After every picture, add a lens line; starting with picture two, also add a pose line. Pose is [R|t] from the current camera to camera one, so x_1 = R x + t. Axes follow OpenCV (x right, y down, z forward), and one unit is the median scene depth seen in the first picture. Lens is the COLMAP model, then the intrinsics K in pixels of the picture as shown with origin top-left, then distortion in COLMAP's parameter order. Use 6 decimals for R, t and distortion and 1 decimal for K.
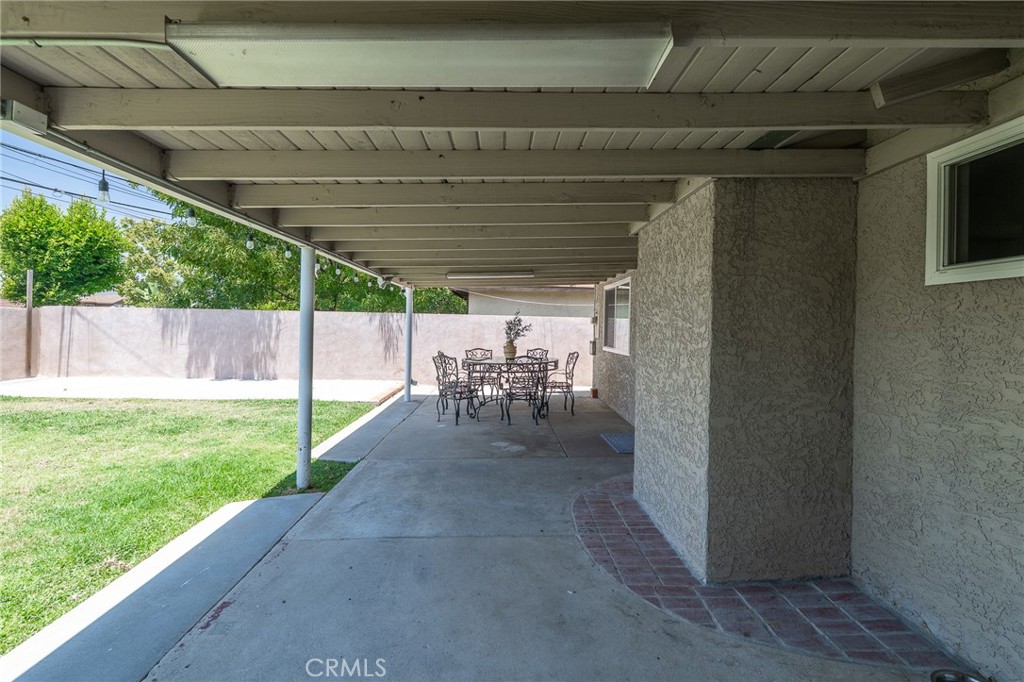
lens RADIAL K [[464.7, 0, 524.2], [0, 464.7, 324.0], [0, 0, 1]] dist [-0.001642, 0.000212]
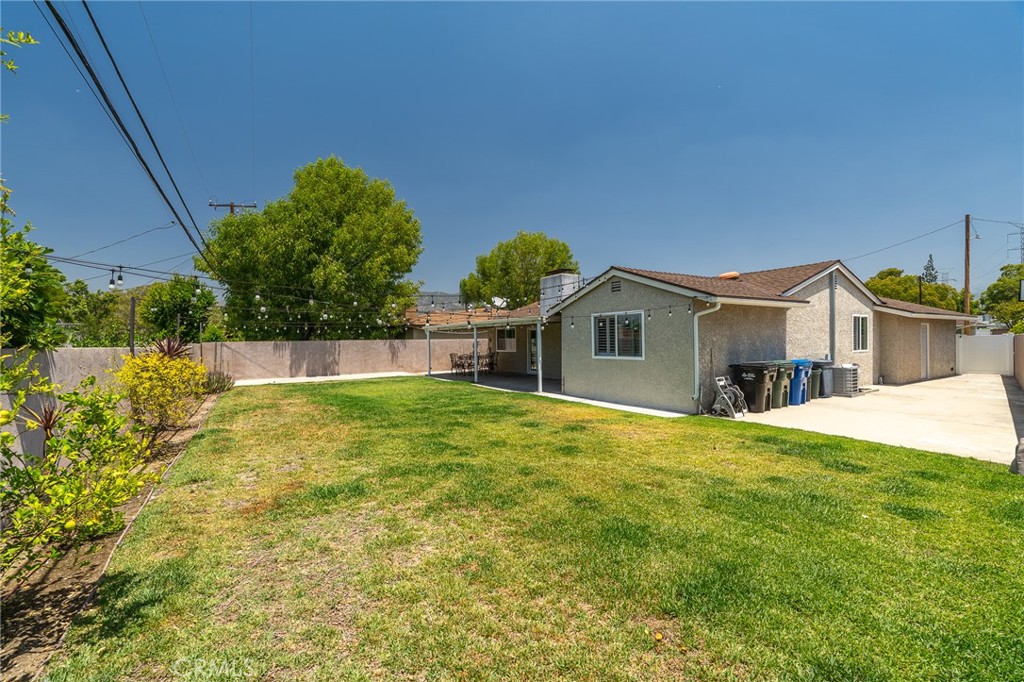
lens RADIAL K [[453.8, 0, 512.0], [0, 453.8, 341.0], [0, 0, 1]] dist [-0.000730, 0.000206]
pose [[0.869946, -0.035362, 0.491877, -2.682029], [0.031816, 0.999372, 0.015577, -0.105649], [-0.492119, 0.002099, 0.870525, -3.359944]]
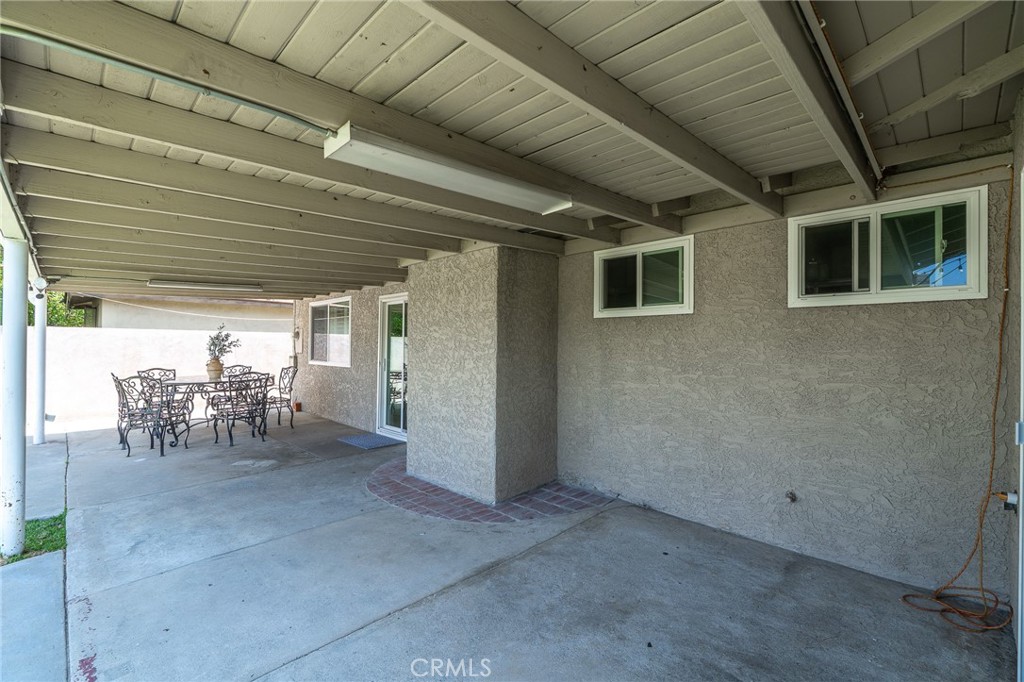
lens RADIAL K [[448.5, 0, 512.0], [0, 448.5, 341.0], [0, 0, 1]] dist [-0.002055, 0.000238]
pose [[0.739454, -0.008044, 0.673159, -0.448027], [0.004748, 0.999966, 0.006733, 0.000362], [-0.673191, -0.001782, 0.739467, -0.118022]]
